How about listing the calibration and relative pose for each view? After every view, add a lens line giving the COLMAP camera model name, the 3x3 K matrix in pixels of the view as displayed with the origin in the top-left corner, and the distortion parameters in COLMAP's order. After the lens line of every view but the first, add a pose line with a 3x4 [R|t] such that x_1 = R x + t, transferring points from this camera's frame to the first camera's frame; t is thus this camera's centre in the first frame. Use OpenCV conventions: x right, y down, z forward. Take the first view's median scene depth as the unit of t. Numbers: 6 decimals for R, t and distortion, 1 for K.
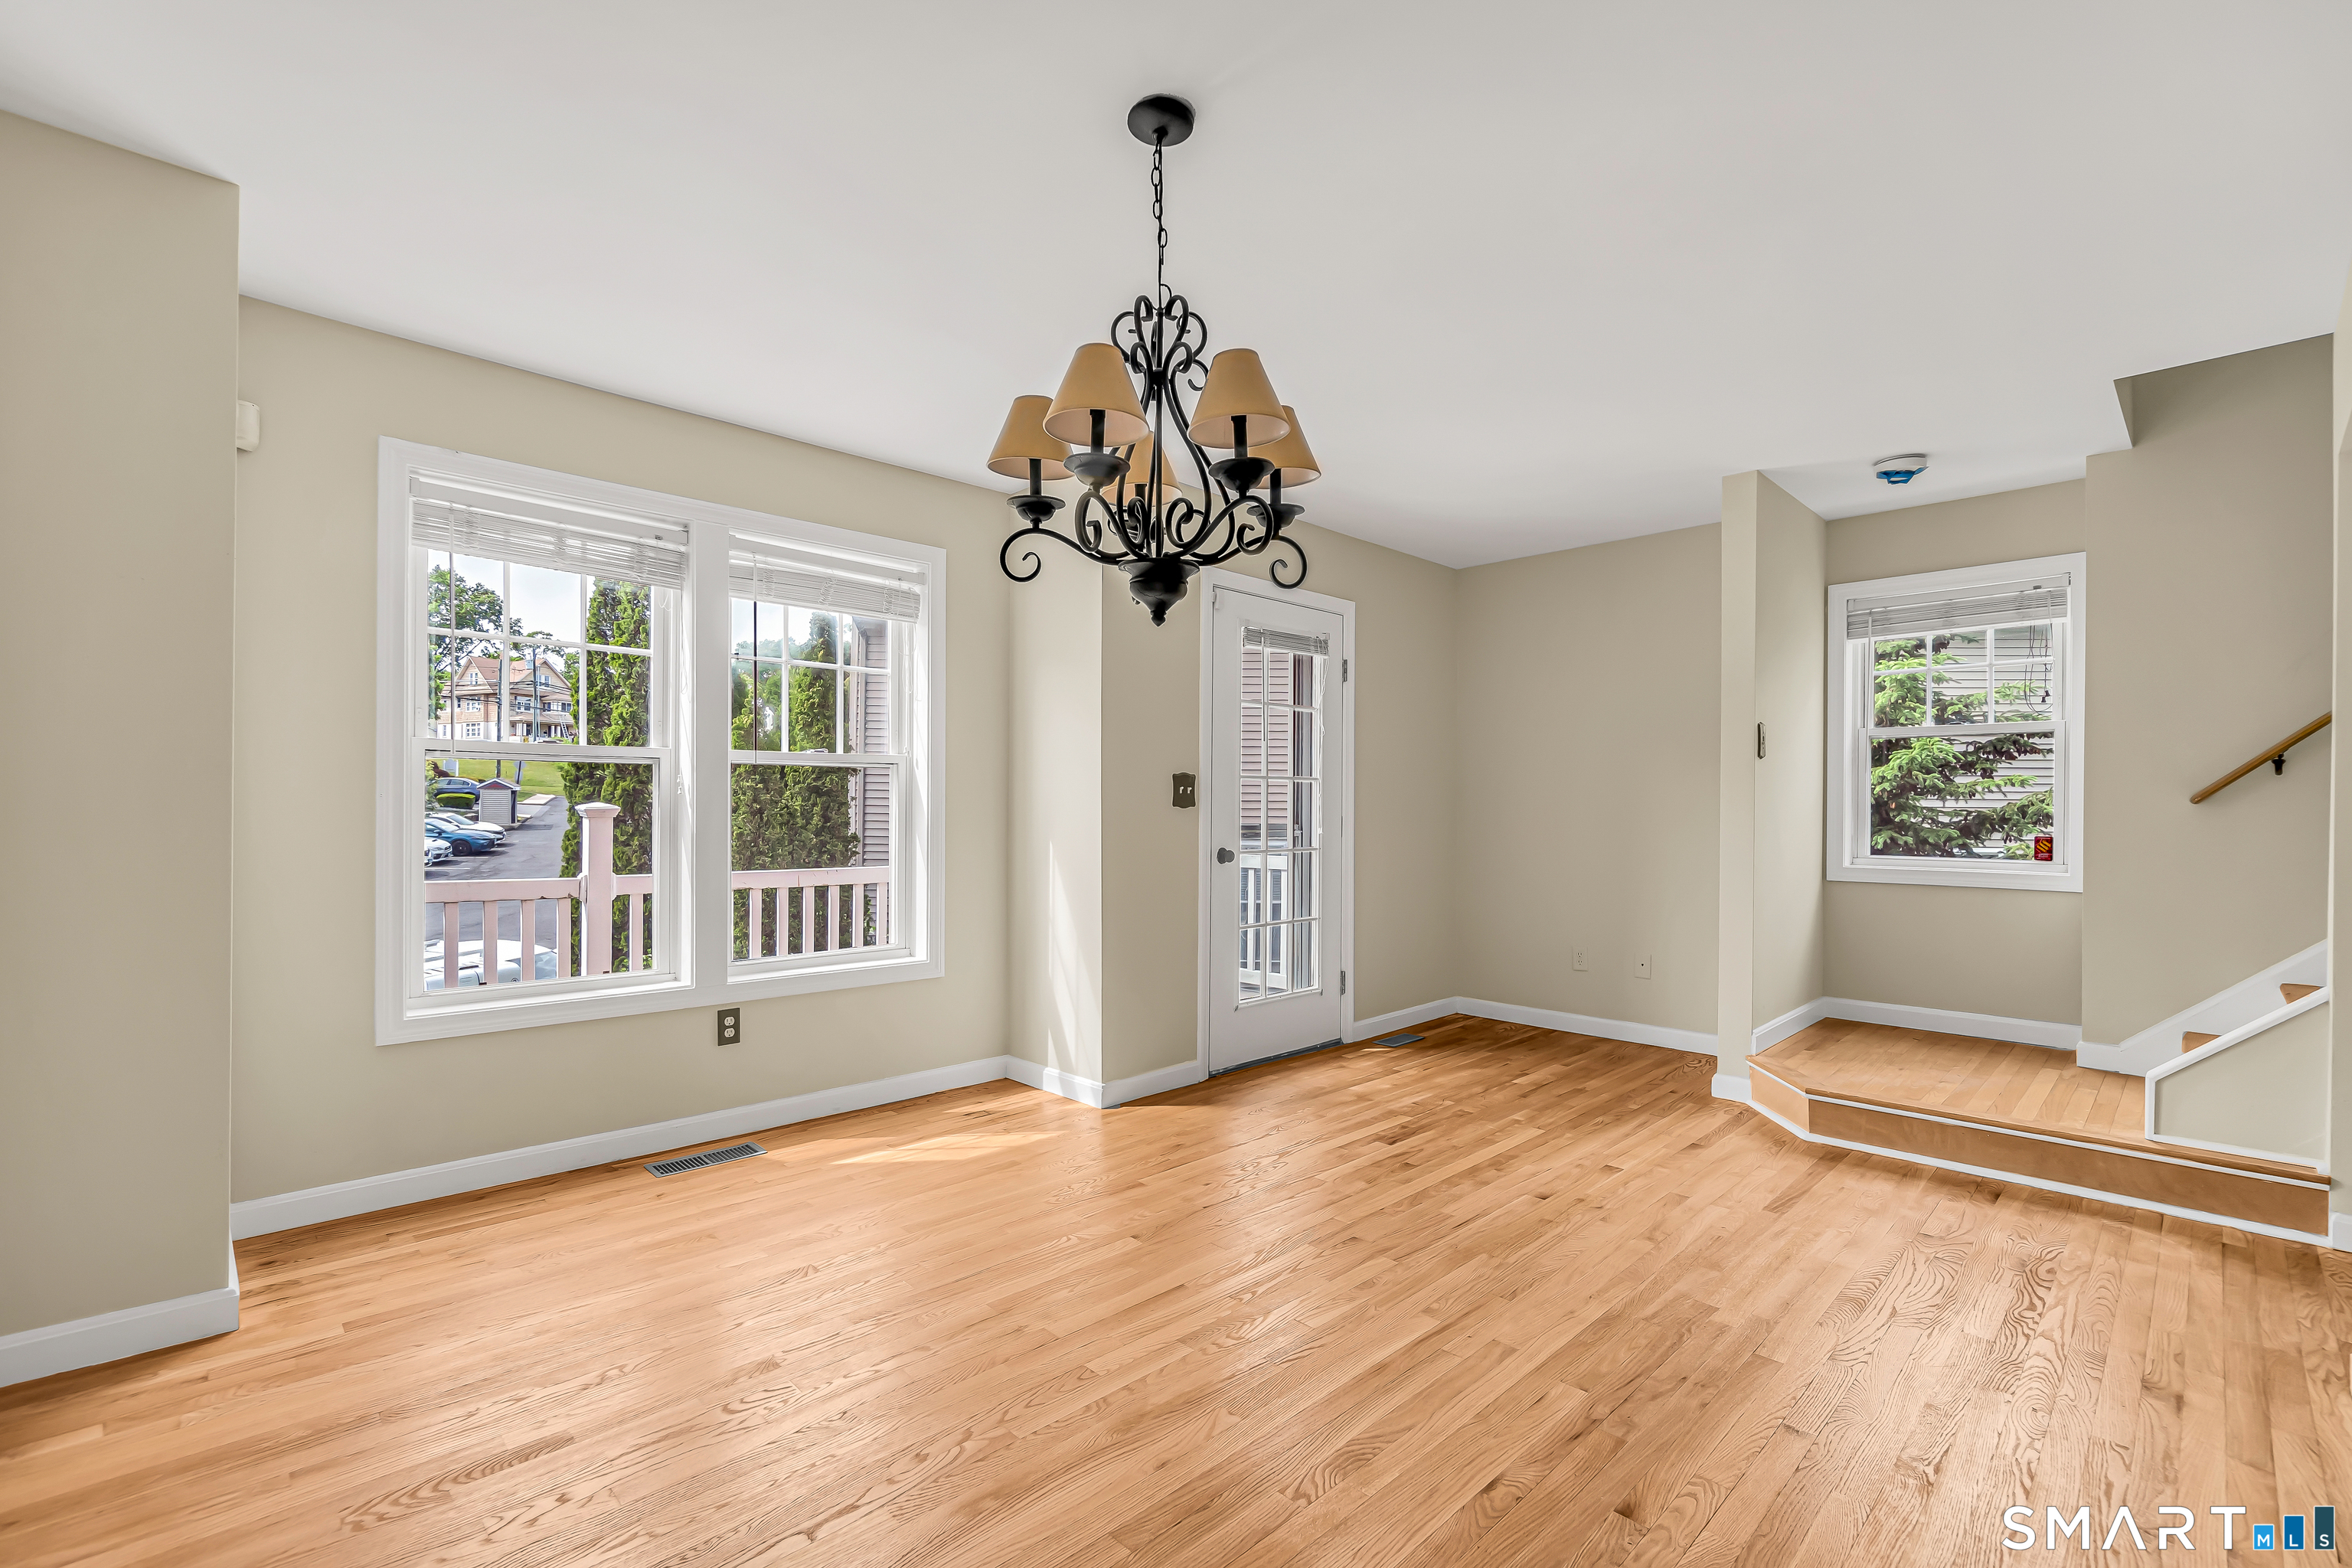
lens RADIAL K [[1029.8, 0, 1164.5], [0, 1029.8, 798.0], [0, 0, 1]] dist [-0.005451, 0.000692]
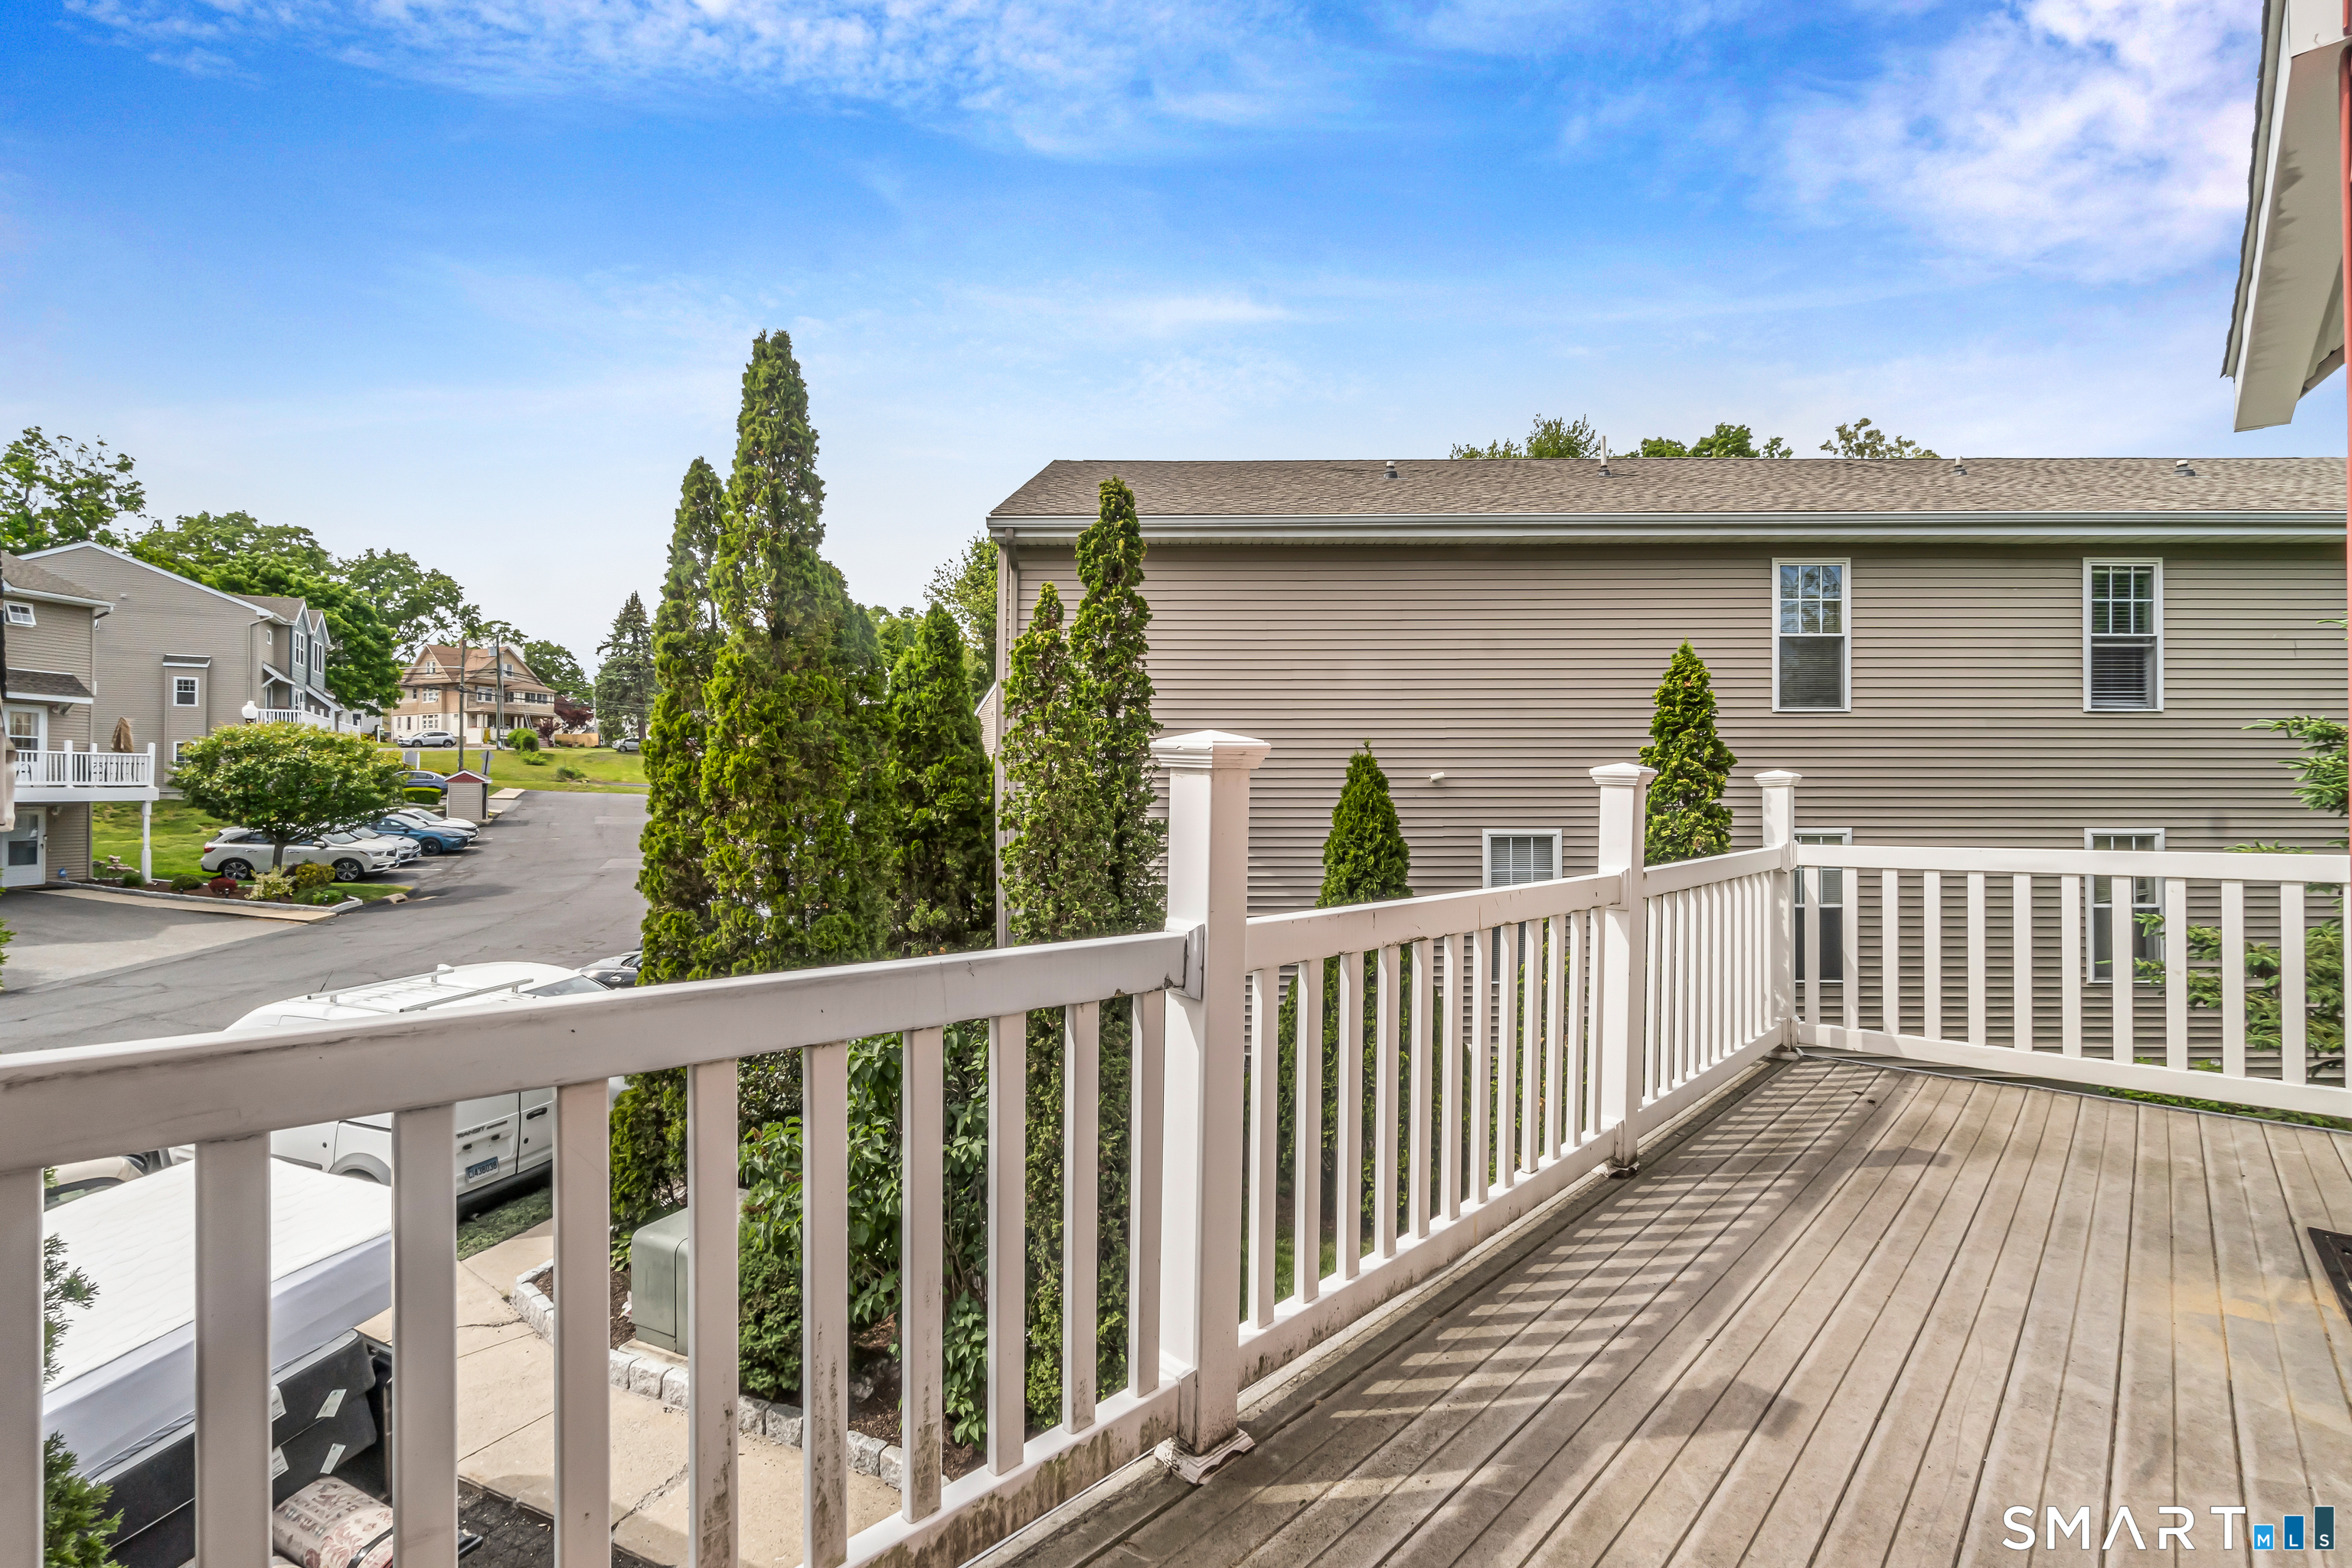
lens RADIAL K [[1029.8, 0, 1174.7], [0, 1029.8, 787.2], [0, 0, 1]] dist [-0.005451, 0.000692]
pose [[0.999195, -0.009280, 0.039040, -0.064382], [0.009304, 0.999957, -0.000437, 0.002686], [-0.039034, 0.000800, 0.999238, 0.069603]]
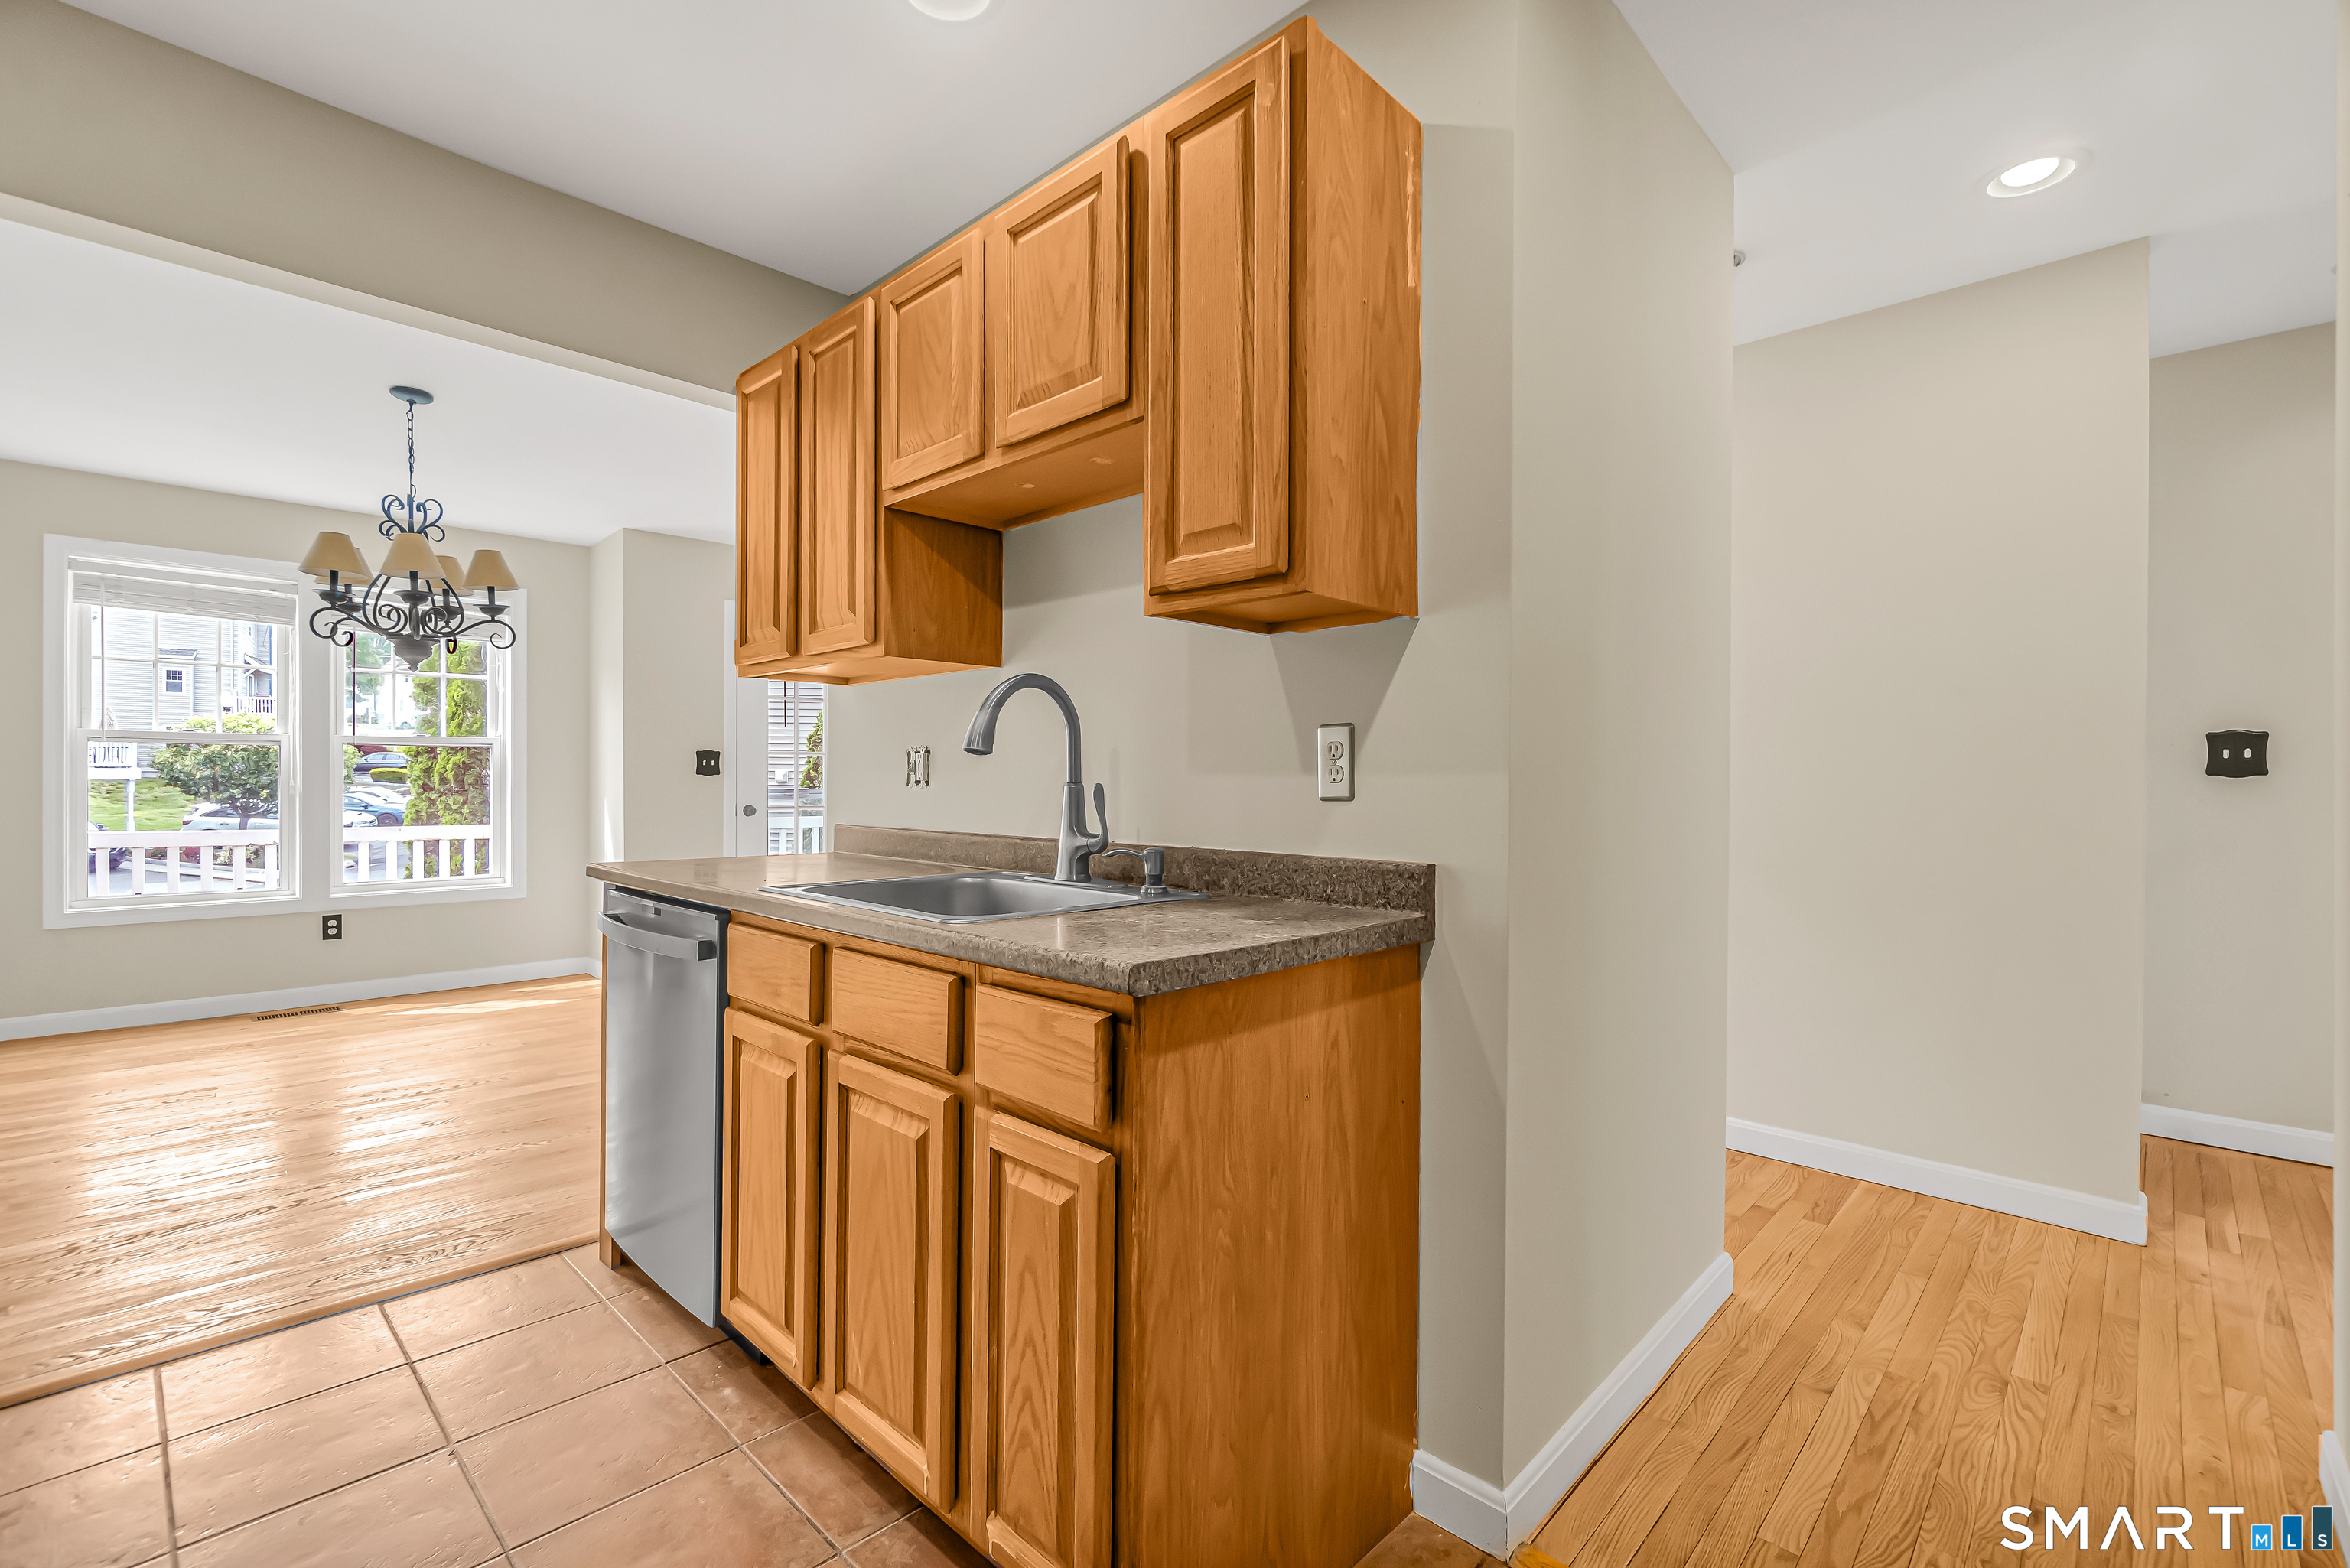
lens RADIAL K [[1028.8, 0, 1164.0], [0, 1028.8, 785.5], [0, 0, 1]] dist [-0.005451, 0.000692]
pose [[0.999581, -0.004666, 0.028576, 0.056751], [0.004221, 0.999869, 0.015636, 0.000378], [-0.028645, -0.015508, 0.999469, -0.038122]]
